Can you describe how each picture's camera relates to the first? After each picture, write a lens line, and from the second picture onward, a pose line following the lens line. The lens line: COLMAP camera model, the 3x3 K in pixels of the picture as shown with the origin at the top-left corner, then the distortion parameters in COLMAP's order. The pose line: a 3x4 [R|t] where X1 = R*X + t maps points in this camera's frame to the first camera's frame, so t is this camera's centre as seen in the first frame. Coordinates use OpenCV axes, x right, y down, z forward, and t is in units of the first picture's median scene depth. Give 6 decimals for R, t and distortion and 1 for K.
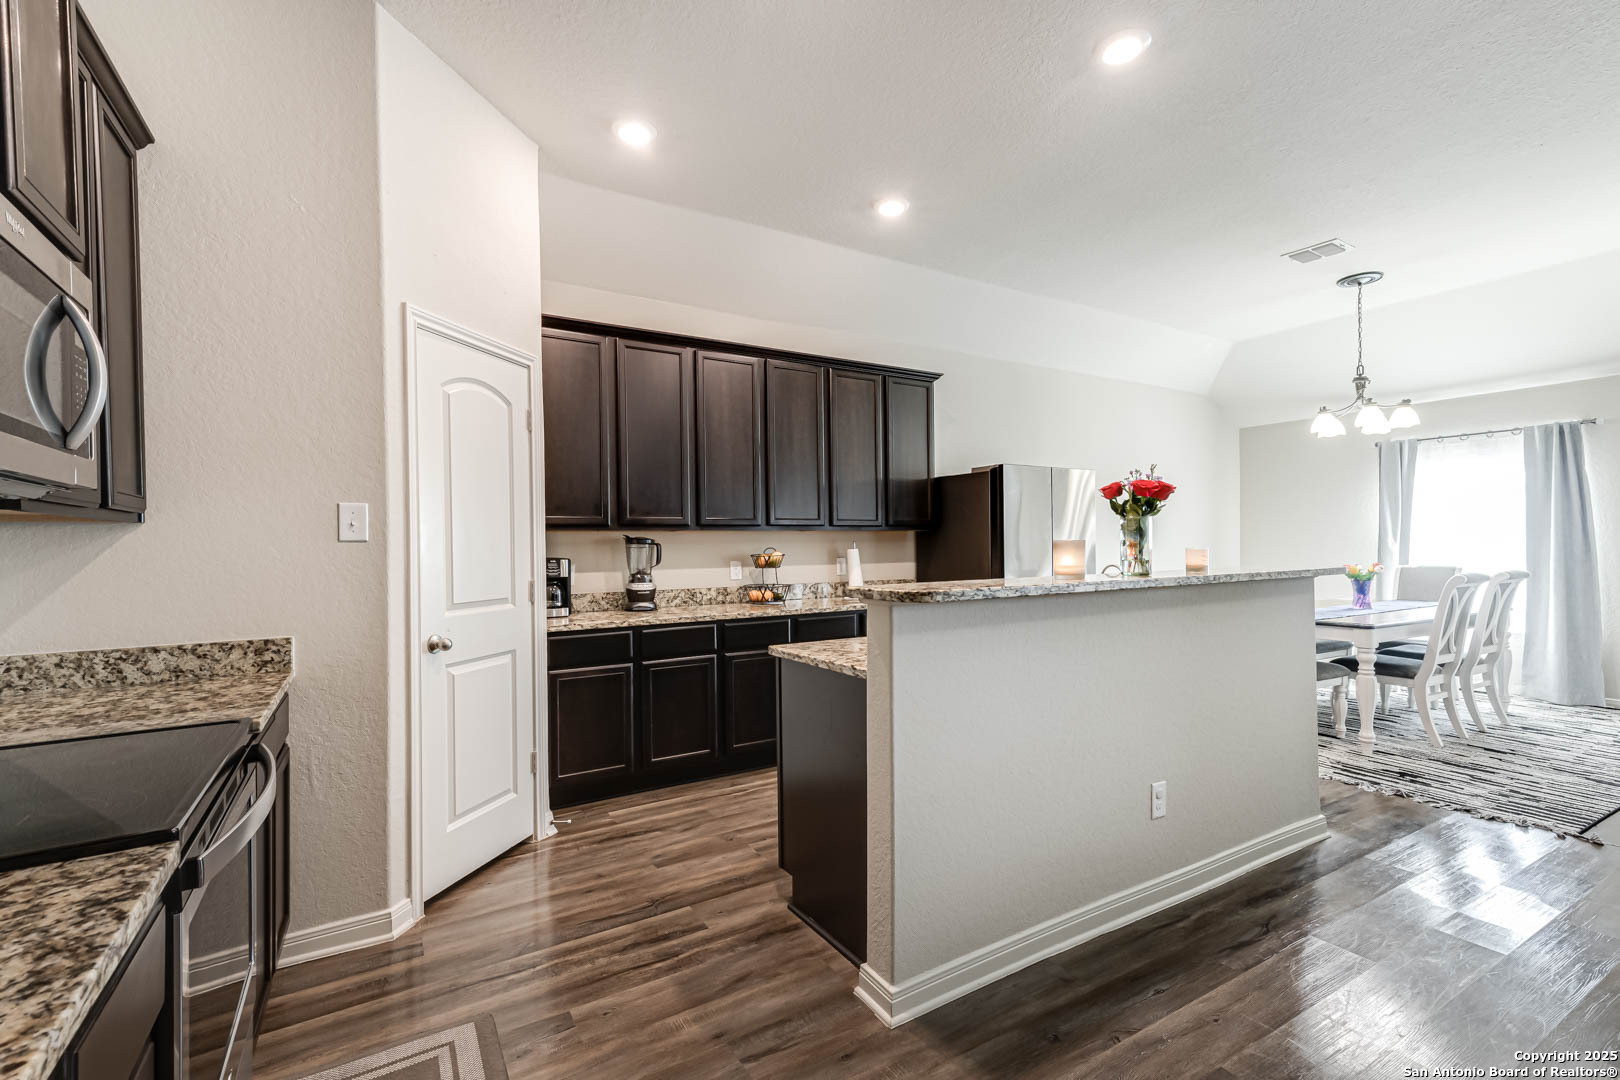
lens RADIAL K [[732.4, 0, 807.6], [0, 732.4, 546.1], [0, 0, 1]] dist [0.025173, -0.000462]
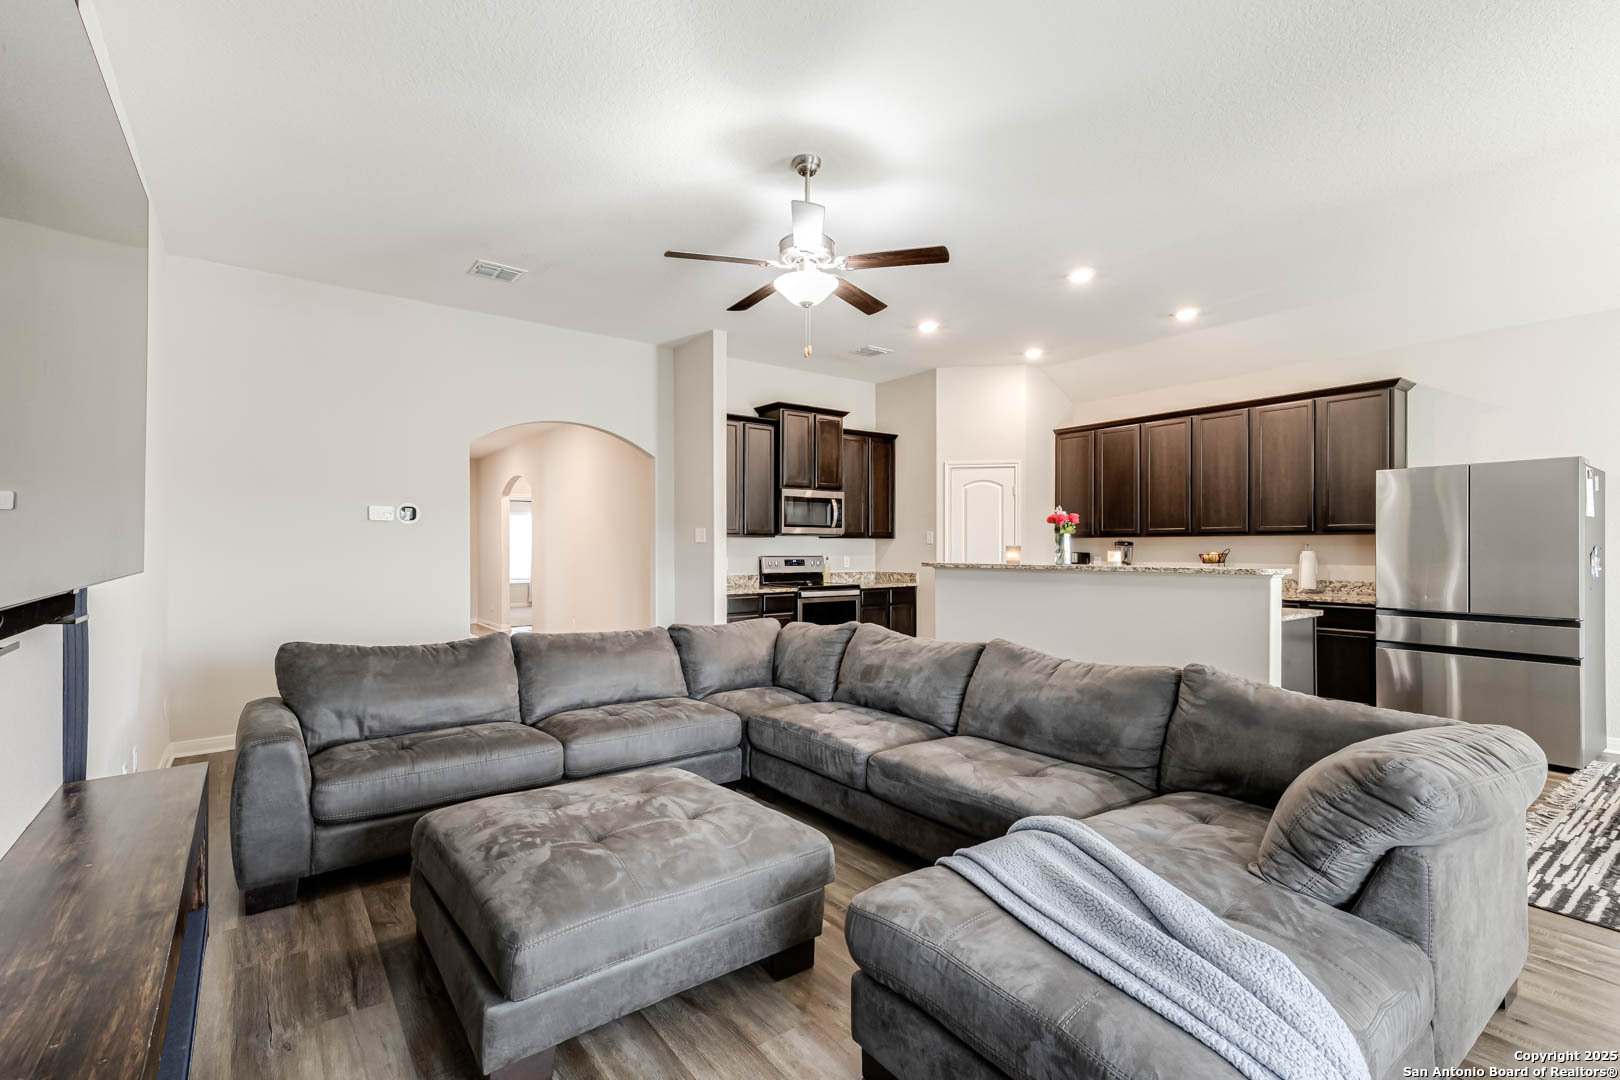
lens RADIAL K [[732.4, 0, 808.3], [0, 732.4, 537.1], [0, 0, 1]] dist [0.025173, -0.000462]
pose [[0.099205, 0.001663, -0.995066, 1.245214], [-0.004250, 0.999990, 0.001247, -0.018361], [0.995058, 0.004105, 0.099211, 0.089649]]
